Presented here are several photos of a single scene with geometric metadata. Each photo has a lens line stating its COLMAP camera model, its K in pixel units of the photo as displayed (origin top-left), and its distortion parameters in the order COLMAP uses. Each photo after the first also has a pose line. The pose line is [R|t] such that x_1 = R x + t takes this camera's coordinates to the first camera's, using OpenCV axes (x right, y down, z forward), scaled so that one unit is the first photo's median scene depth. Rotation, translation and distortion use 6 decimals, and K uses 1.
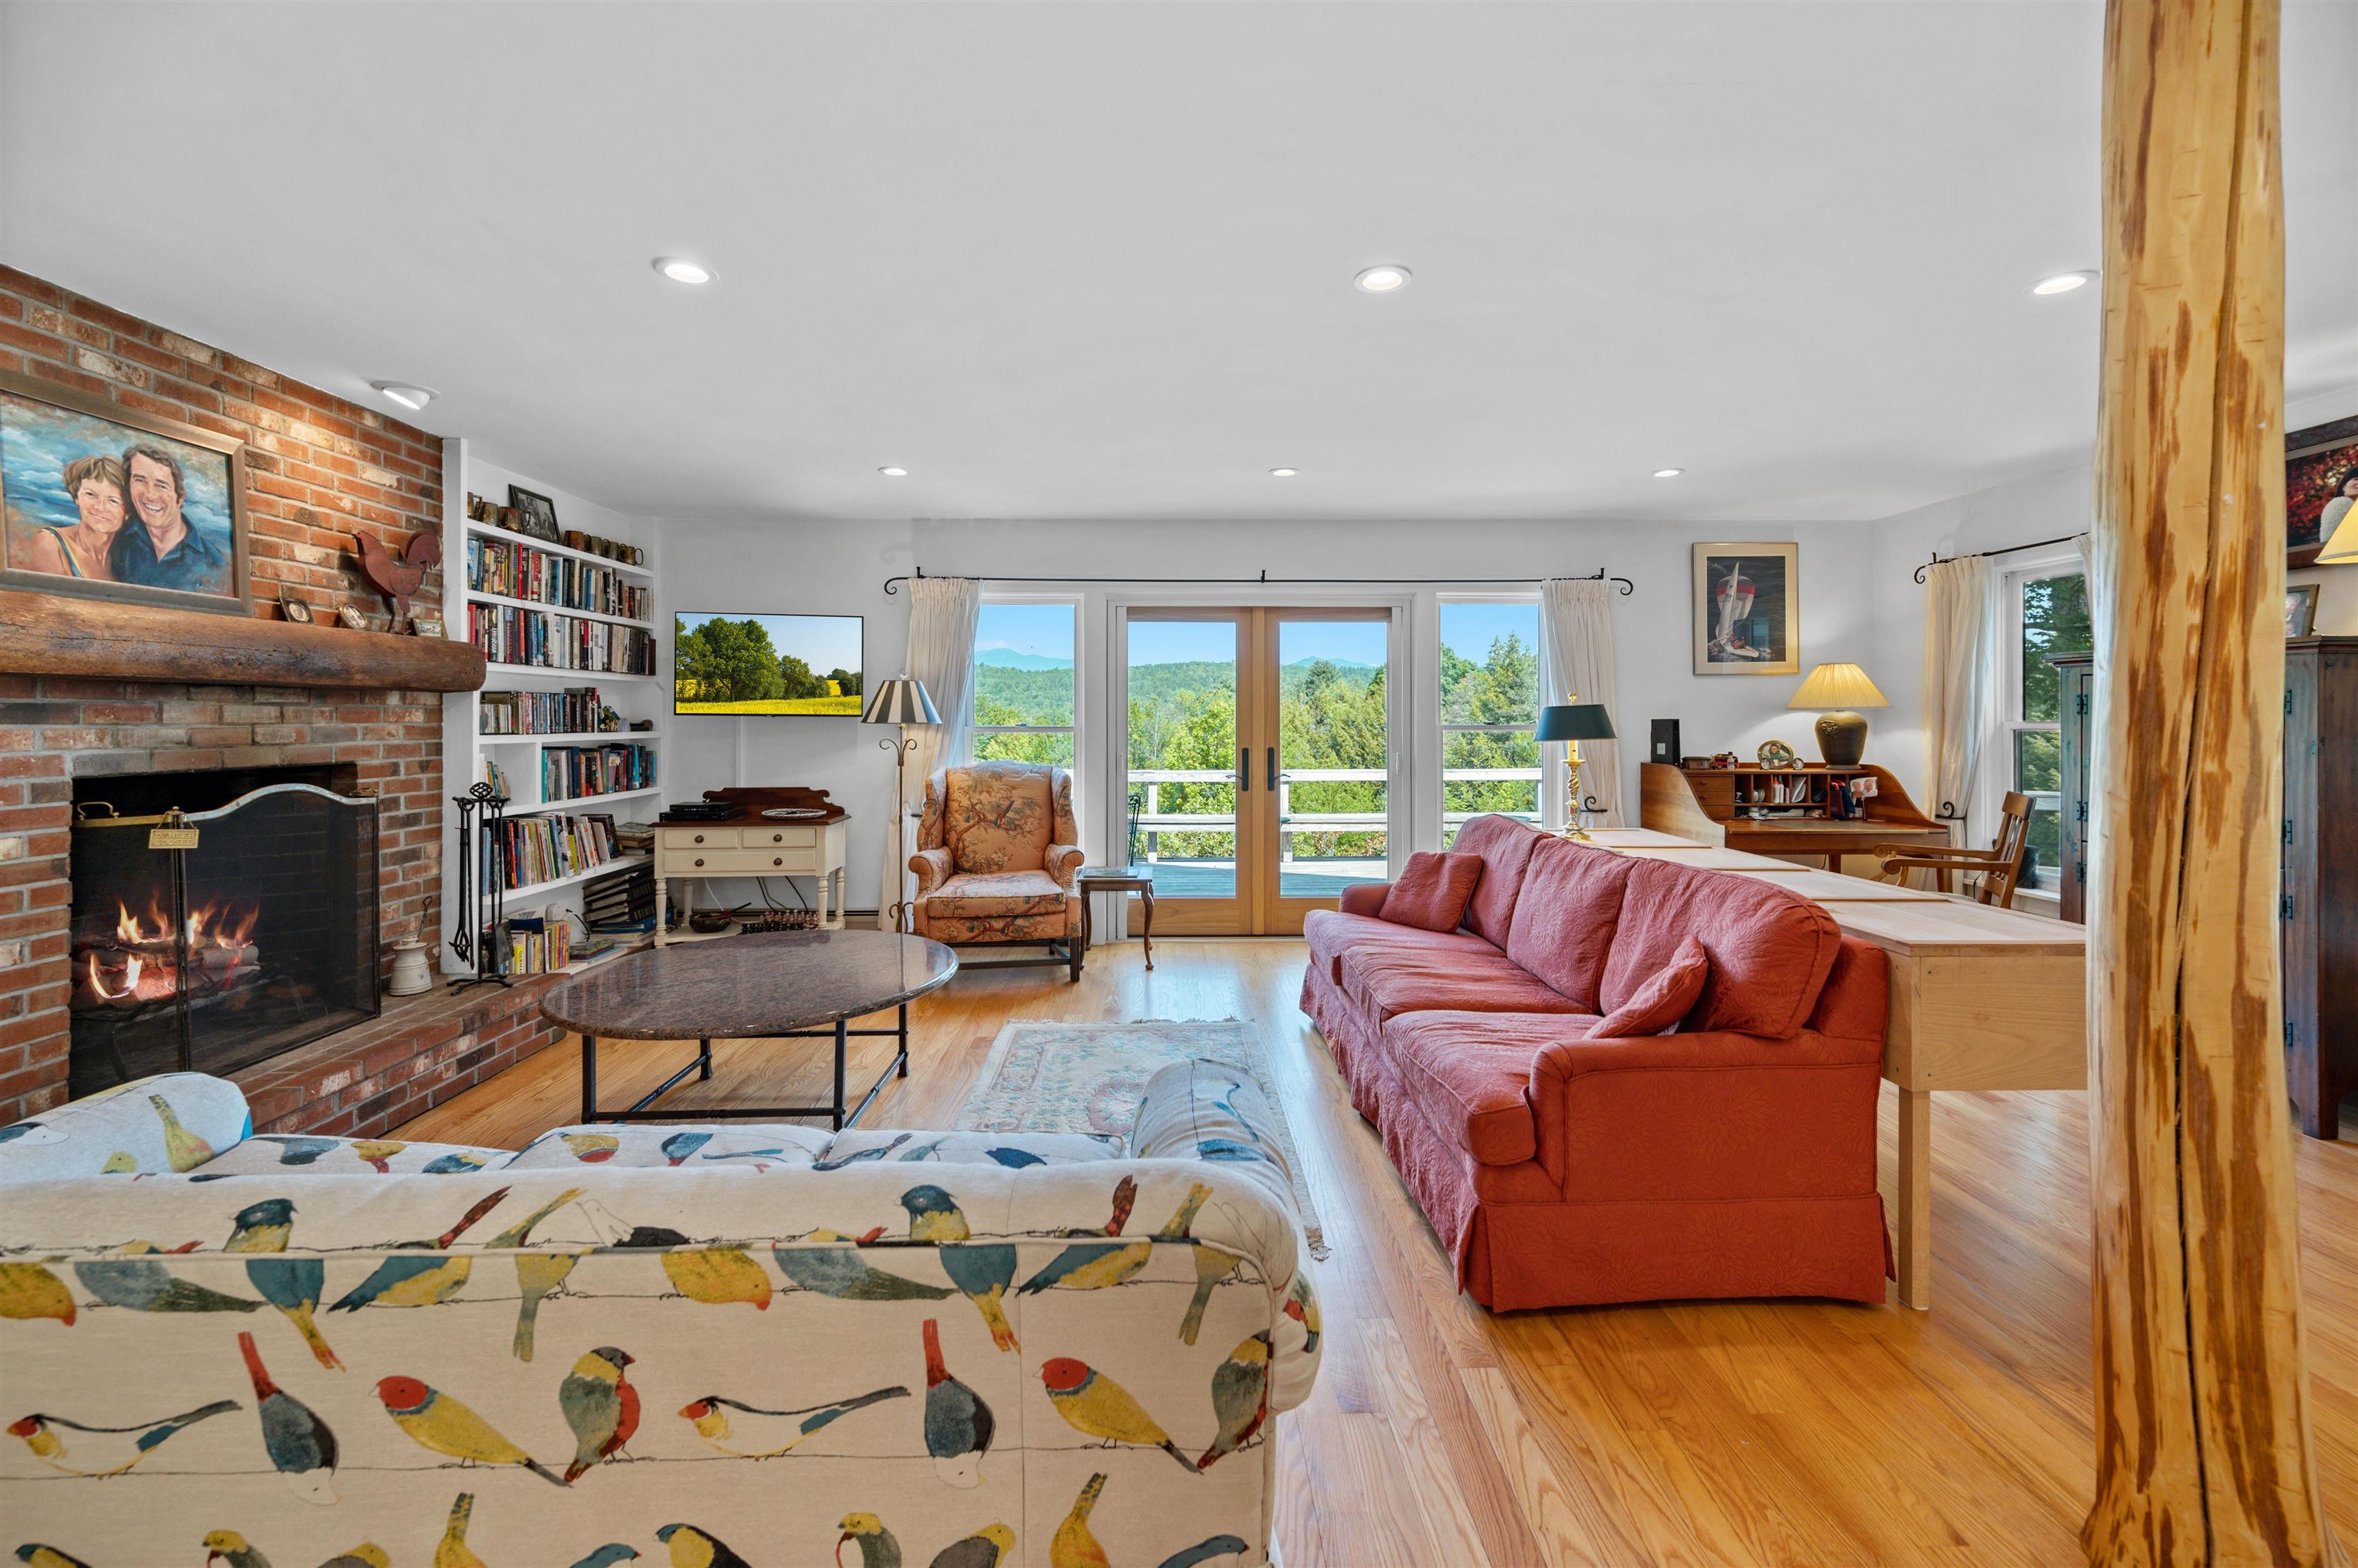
lens RADIAL K [[954.8, 0, 1174.0], [0, 954.8, 716.5], [0, 0, 1]] dist [-0.000361, -0.000140]
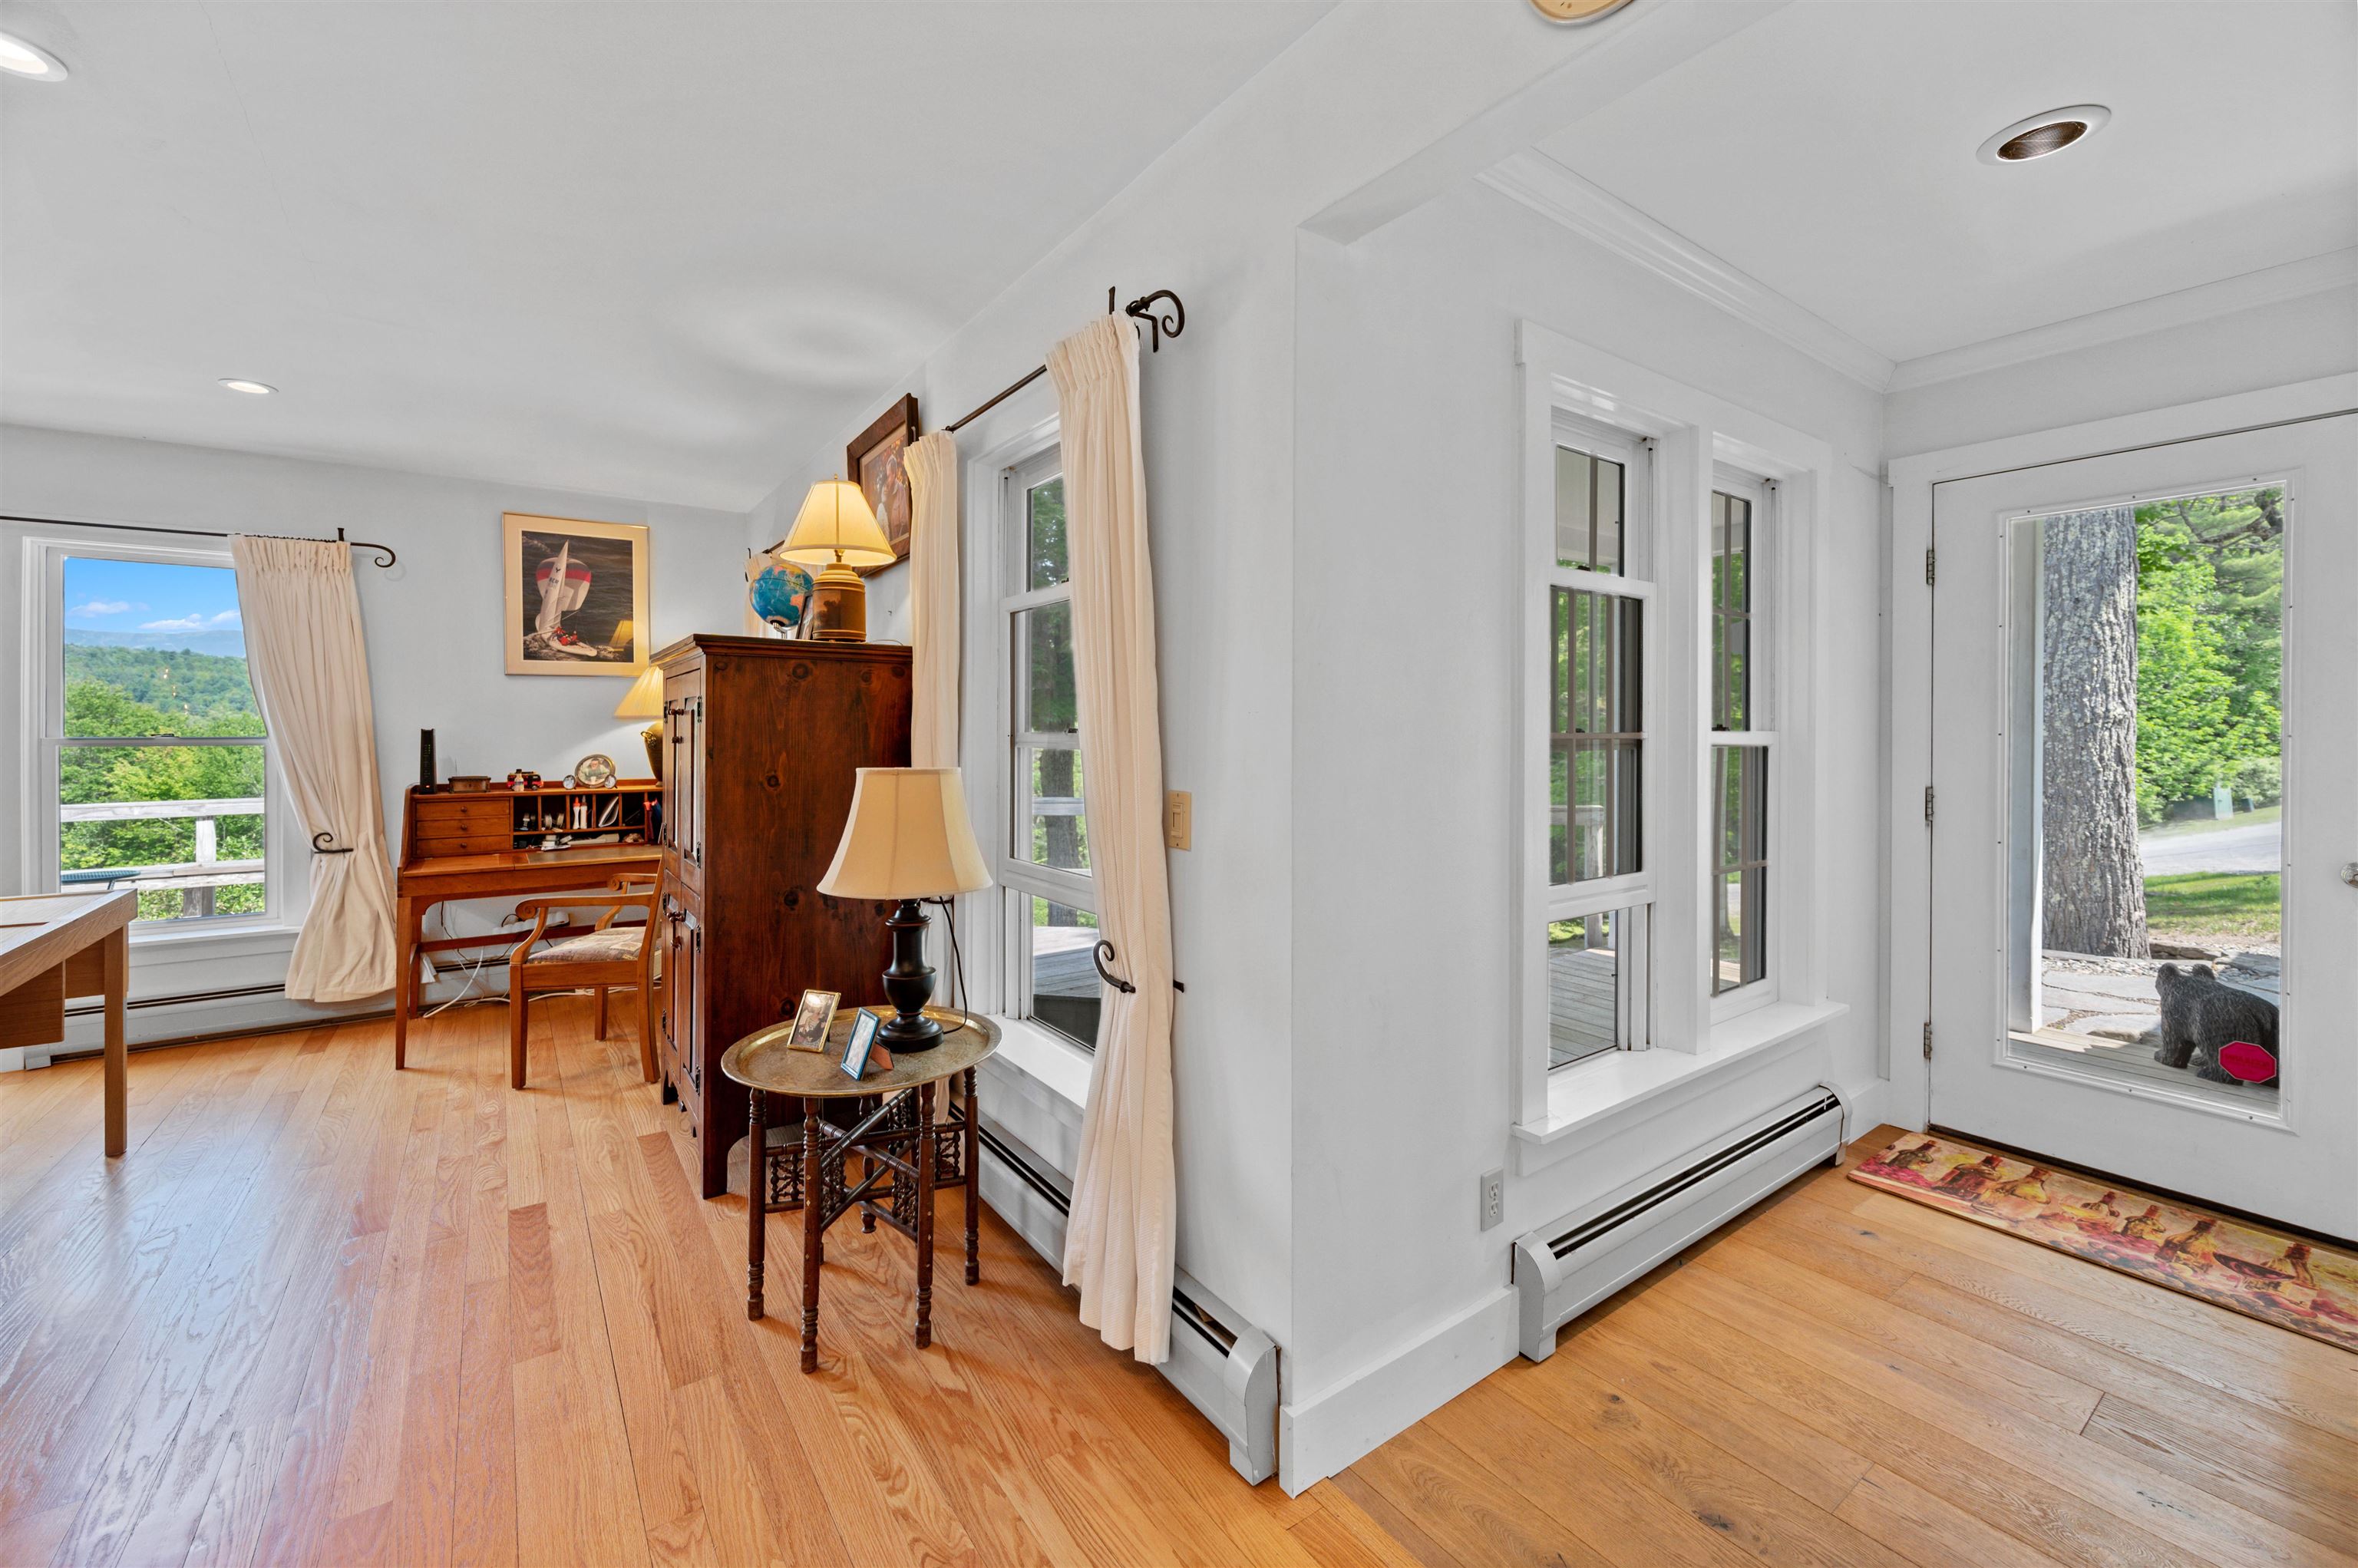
lens RADIAL K [[953.8, 0, 1168.1], [0, 953.8, 729.1], [0, 0, 1]] dist [-0.000734, -0.000042]
pose [[0.824349, 0.000706, 0.566082, 0.673918], [-0.002168, 0.999996, 0.001910, 0.000208], [-0.566078, -0.002802, 0.824347, 0.012878]]
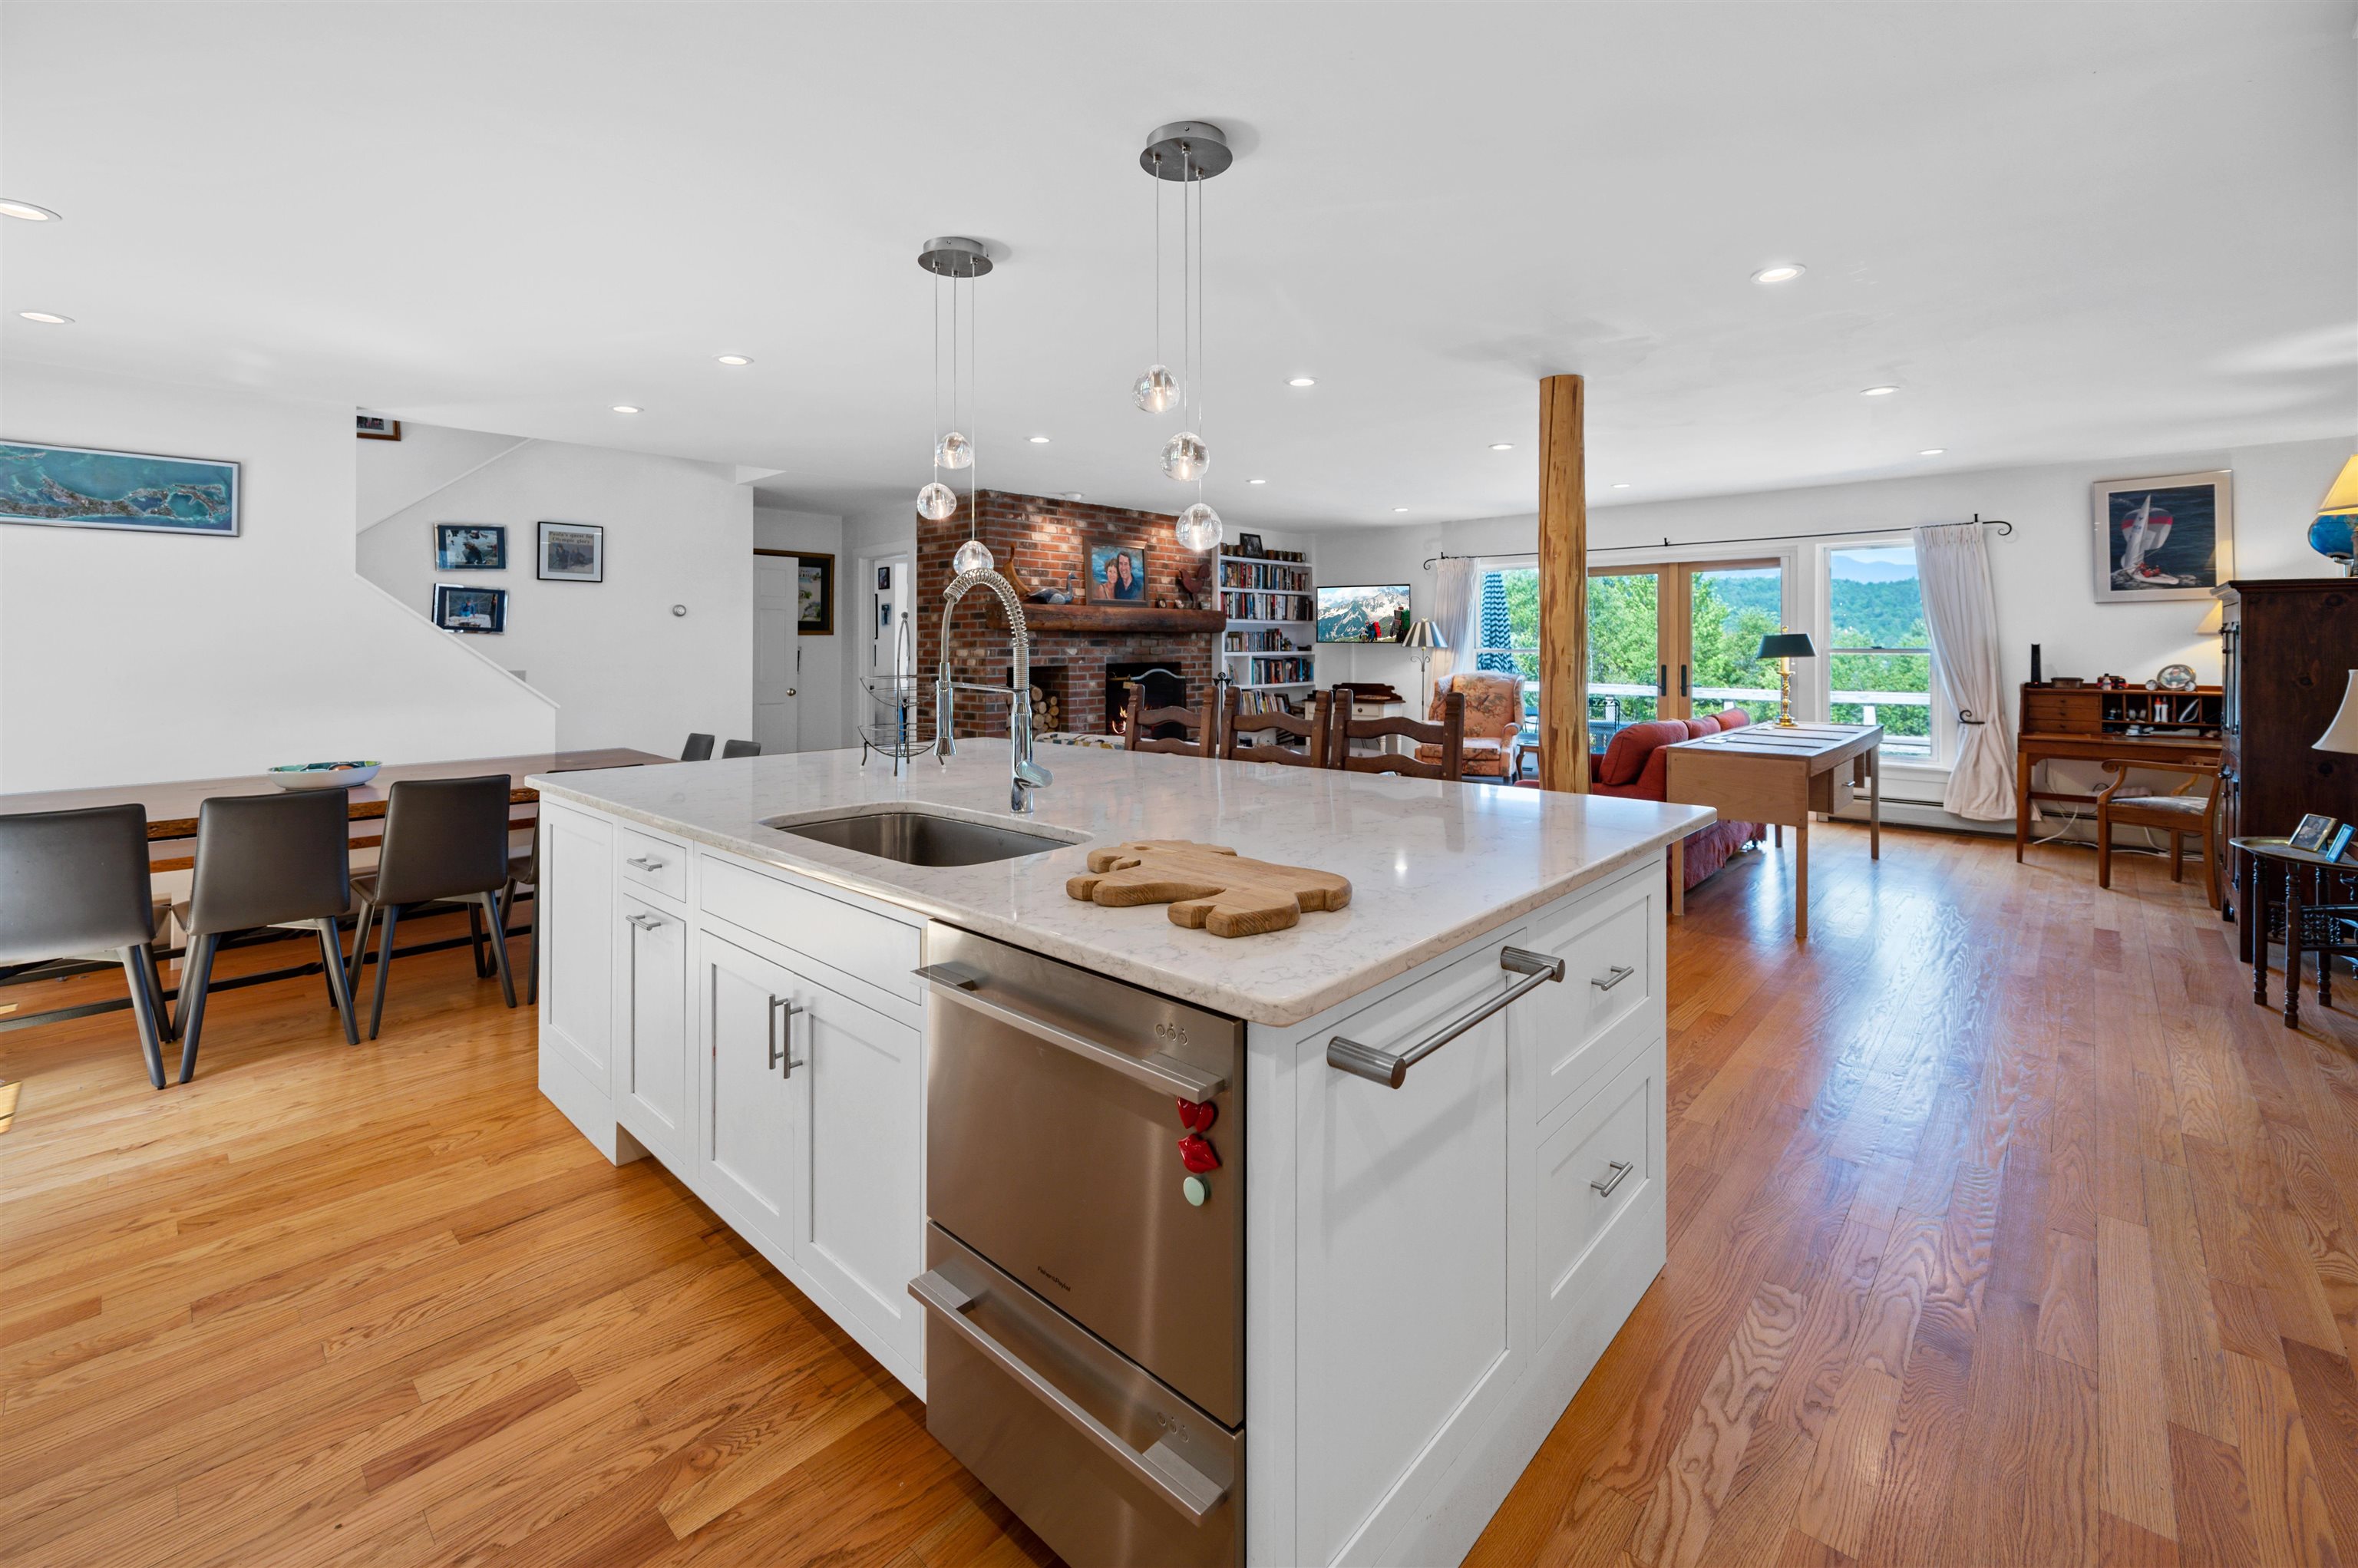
lens RADIAL K [[980.2, 0, 1182.3], [0, 980.2, 642.1], [0, 0, 1]] dist [-0.000314, -0.002562]
pose [[0.723283, -0.002448, -0.690548, 0.687582], [0.003037, 0.999995, -0.000364, -0.002172], [0.690546, -0.001833, 0.723287, -0.637619]]
